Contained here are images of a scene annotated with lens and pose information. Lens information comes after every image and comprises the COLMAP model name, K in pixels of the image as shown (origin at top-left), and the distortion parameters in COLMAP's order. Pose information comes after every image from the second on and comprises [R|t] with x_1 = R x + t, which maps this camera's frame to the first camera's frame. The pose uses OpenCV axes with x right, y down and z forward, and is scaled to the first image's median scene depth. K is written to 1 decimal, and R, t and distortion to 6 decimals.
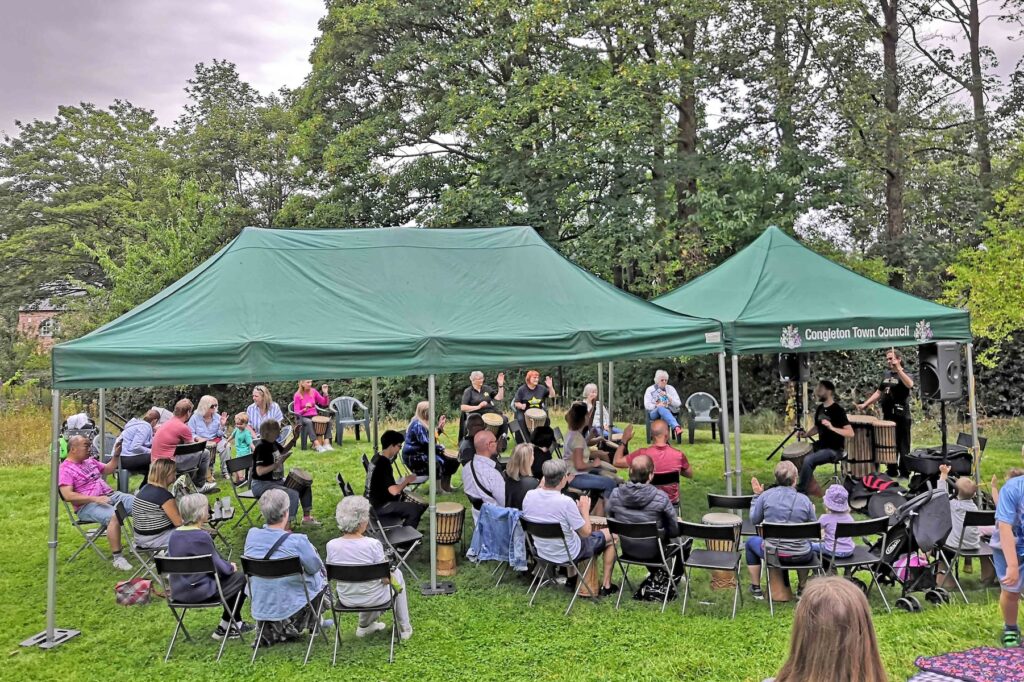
lens RADIAL K [[763.9, 0, 508.9], [0, 763.9, 339.0], [0, 0, 1]] dist [0.011619, 0.001202]
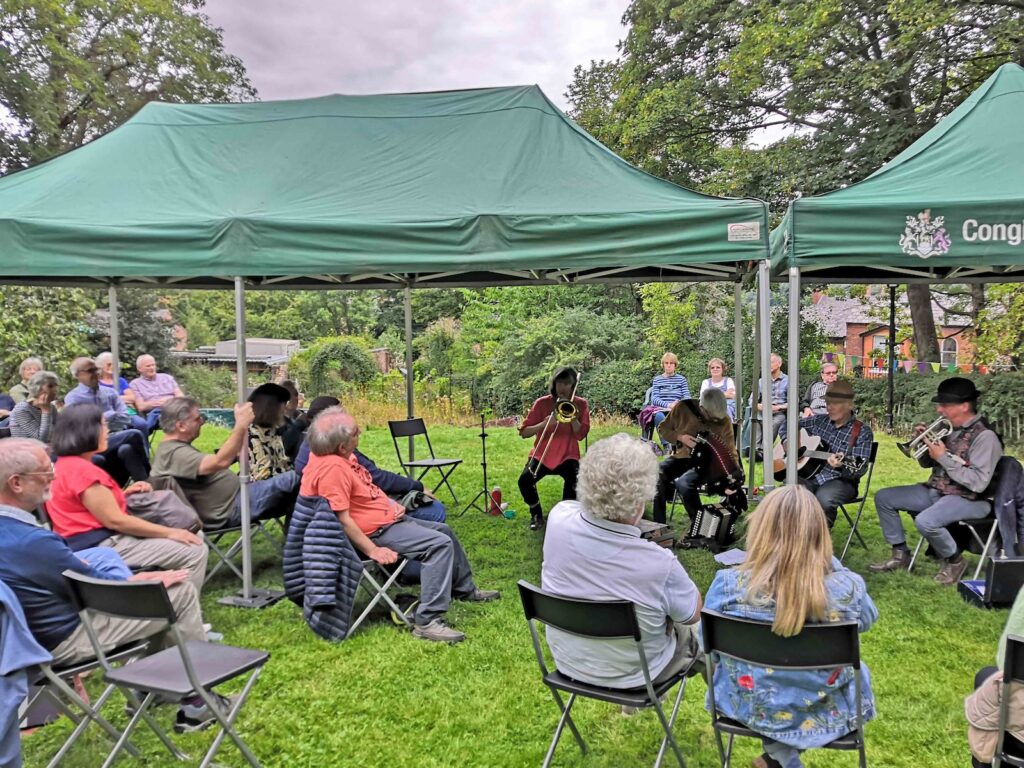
lens RADIAL K [[802.6, 0, 514.3], [0, 802.6, 387.7], [0, 0, 1]] dist [-0.002115, -0.000922]
pose [[0.902304, 0.063727, -0.426364, 0.358643], [-0.041168, 0.997231, 0.061929, 0.077039], [0.429130, -0.038327, 0.902429, 0.405813]]
